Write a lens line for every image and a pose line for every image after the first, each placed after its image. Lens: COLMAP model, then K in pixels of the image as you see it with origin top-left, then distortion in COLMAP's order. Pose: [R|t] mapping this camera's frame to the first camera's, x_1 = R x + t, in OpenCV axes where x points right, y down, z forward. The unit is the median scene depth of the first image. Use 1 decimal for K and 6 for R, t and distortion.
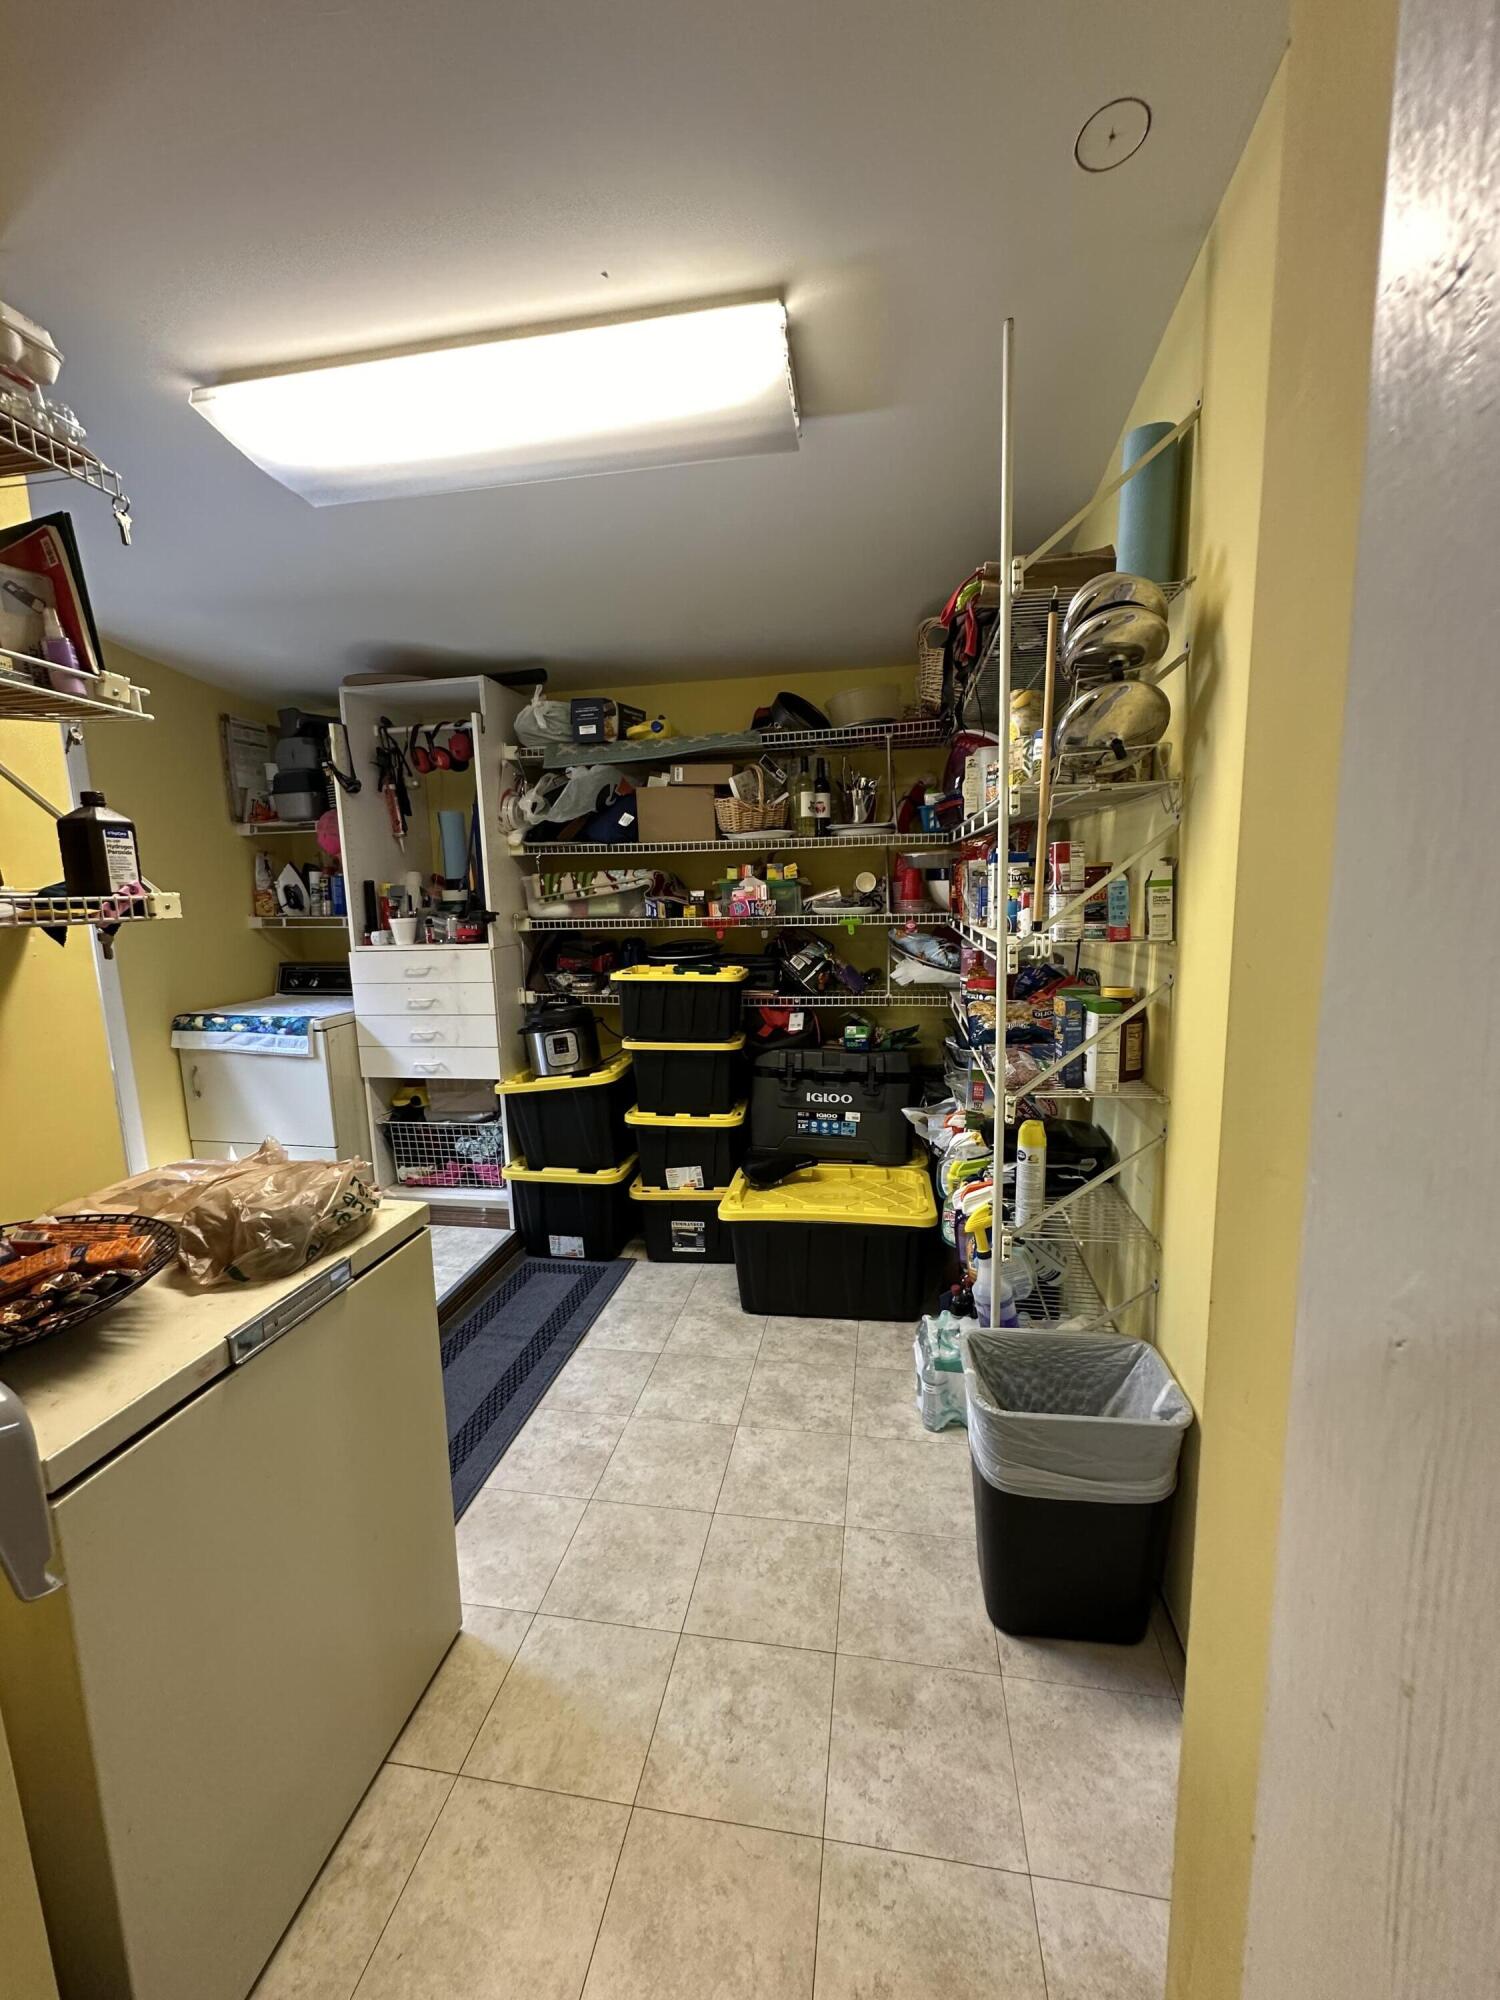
lens RADIAL K [[797.0, 0, 753.2], [0, 797.0, 1001.4], [0, 0, 1]] dist [-0.004093, 0.001280]
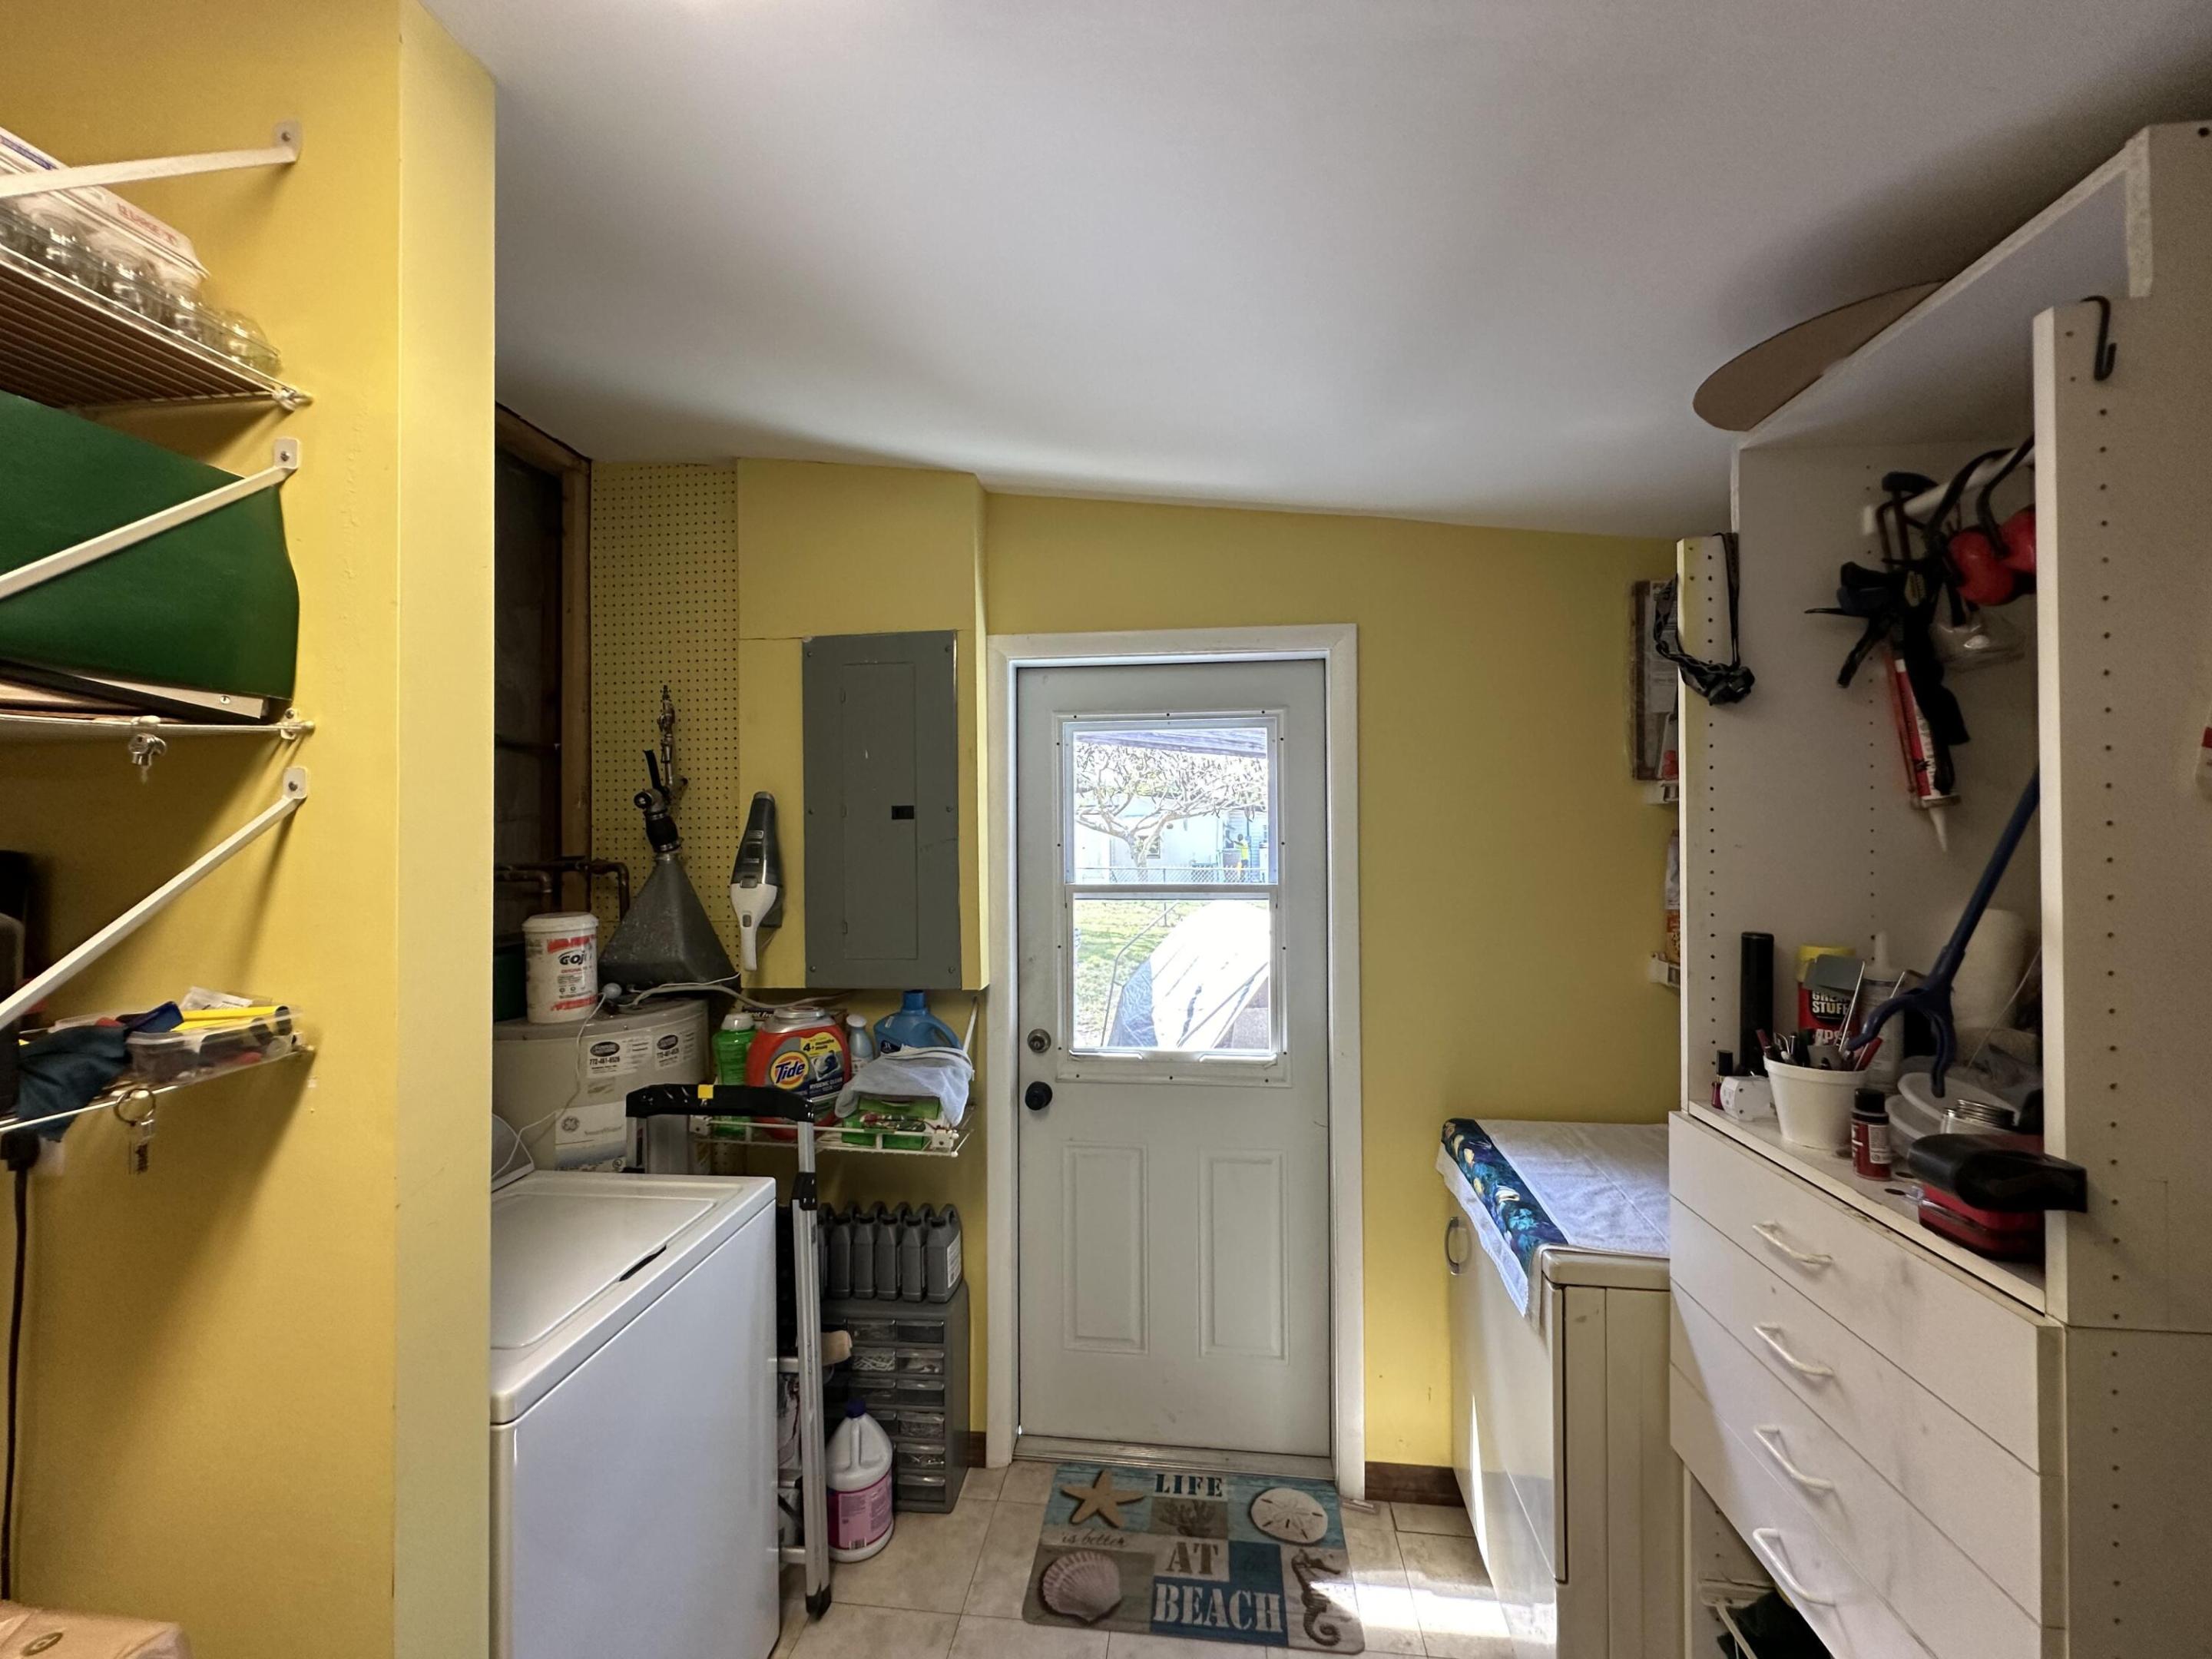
lens RADIAL K [[881.4, 0, 1109.0], [0, 881.4, 831.4], [0, 0, 1]] dist [-0.004093, 0.001280]
pose [[0.049491, 0.018702, -0.998599, -0.093422], [-0.137671, 0.990409, 0.011726, -0.160493], [0.989241, 0.136898, 0.051591, 0.669880]]
